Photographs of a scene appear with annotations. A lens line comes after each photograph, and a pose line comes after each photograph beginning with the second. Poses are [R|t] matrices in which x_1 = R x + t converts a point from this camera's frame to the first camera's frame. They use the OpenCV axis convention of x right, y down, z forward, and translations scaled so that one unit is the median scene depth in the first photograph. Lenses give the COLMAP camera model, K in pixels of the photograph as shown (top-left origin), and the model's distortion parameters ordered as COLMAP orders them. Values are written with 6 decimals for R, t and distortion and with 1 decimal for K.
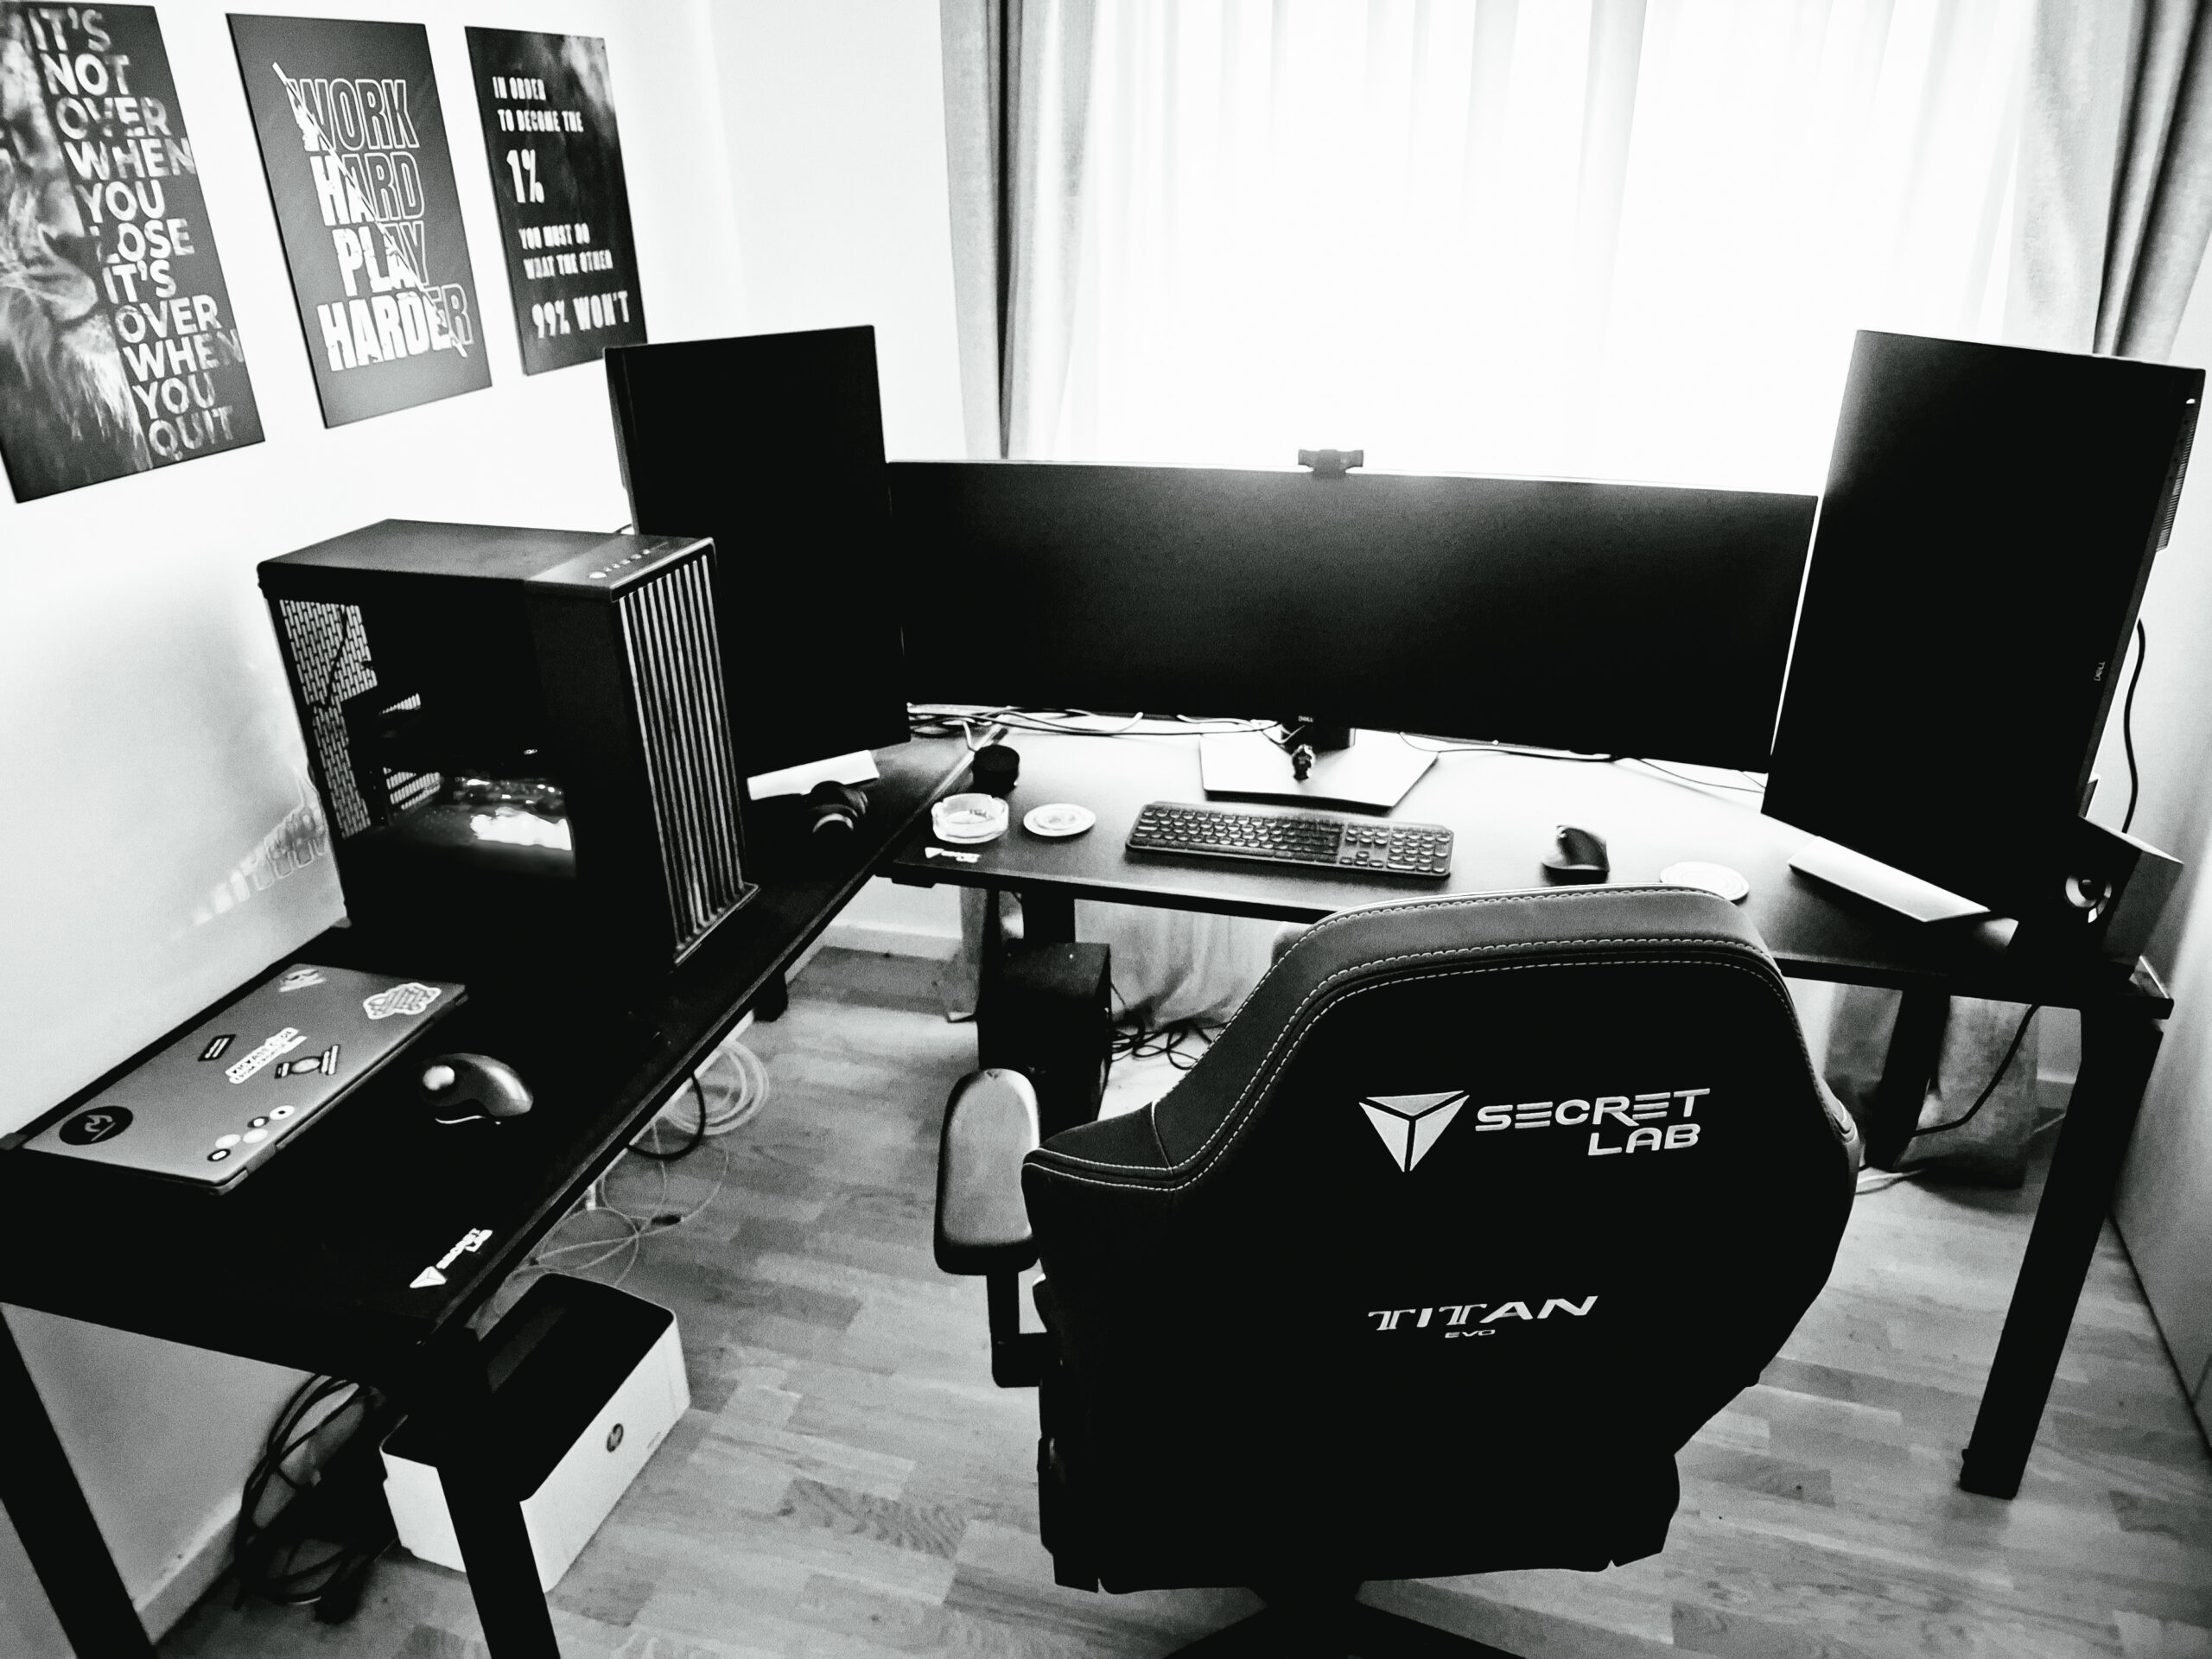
lens RADIAL K [[1485.8, 0, 1106.0], [0, 1485.8, 829.5], [0, 0, 1]] dist [-0.000993, -0.007961]
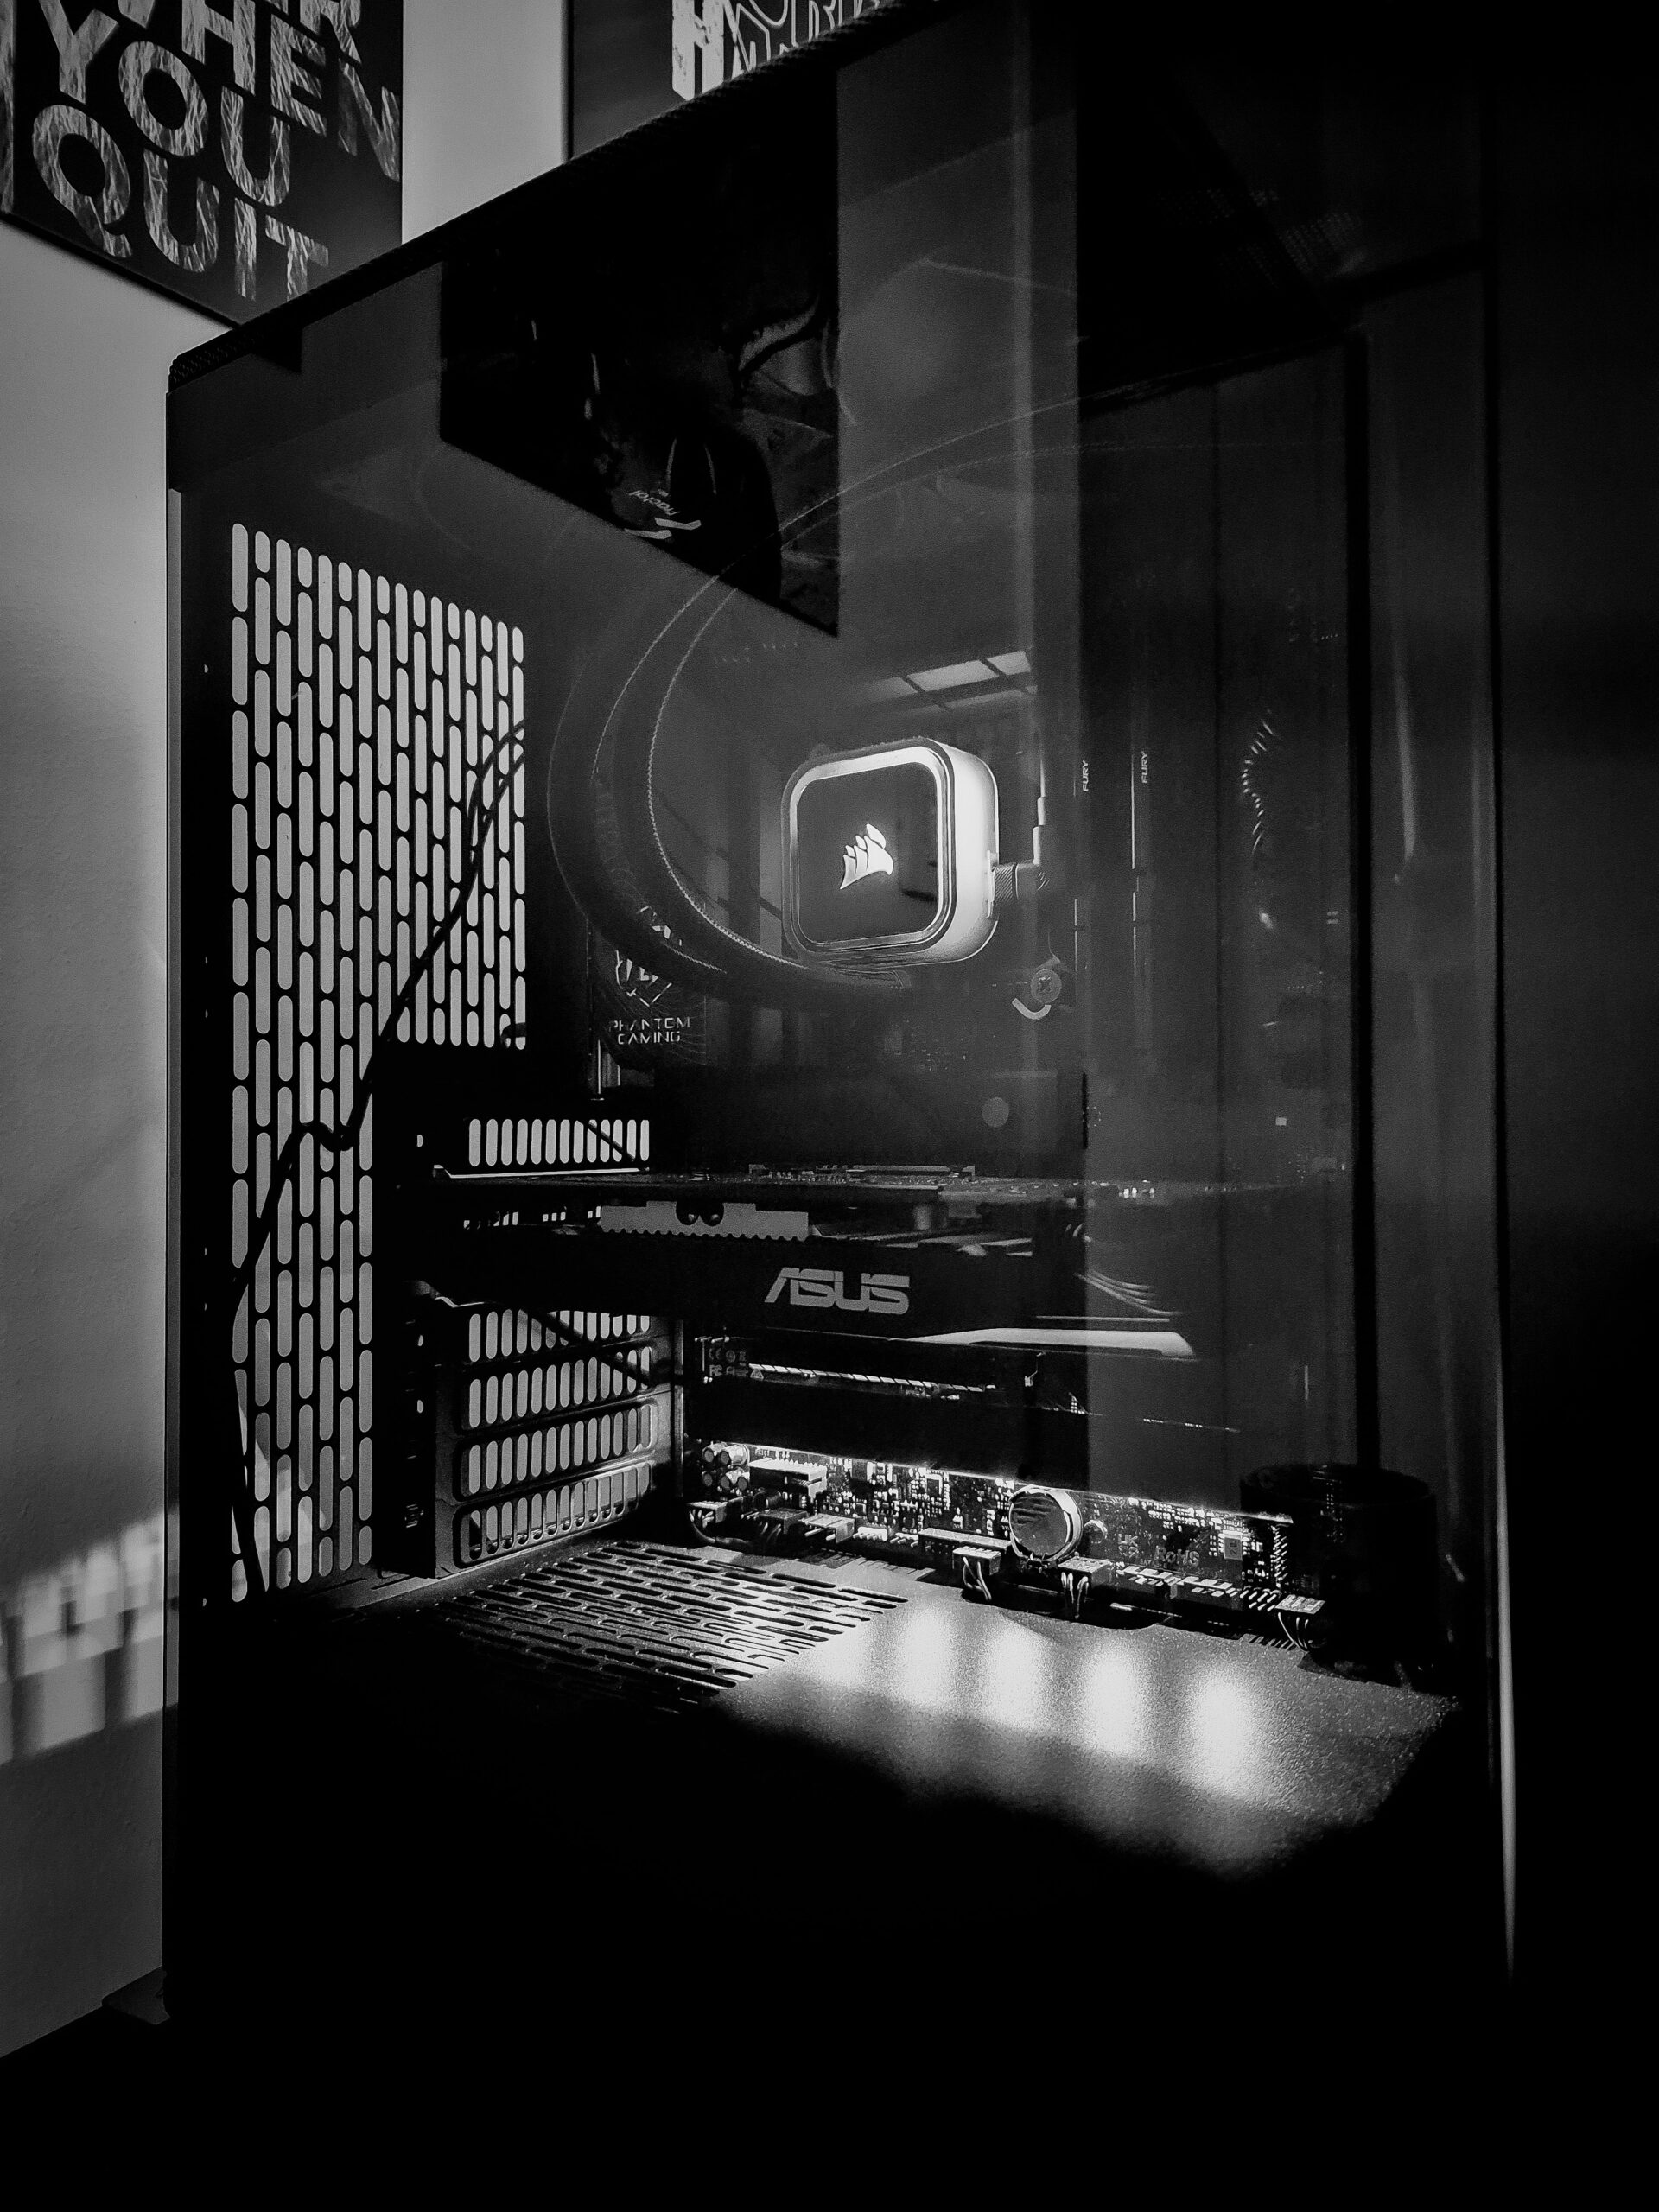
lens RADIAL K [[1485.8, 0, 829.5], [0, 1485.8, 1106.0], [0, 0, 1]] dist [-0.000993, -0.007961]
pose [[0.945122, 0.014968, -0.326374, -0.381625], [-0.155368, 0.899360, -0.408673, 0.020916], [0.287411, 0.436954, 0.852330, 0.870474]]
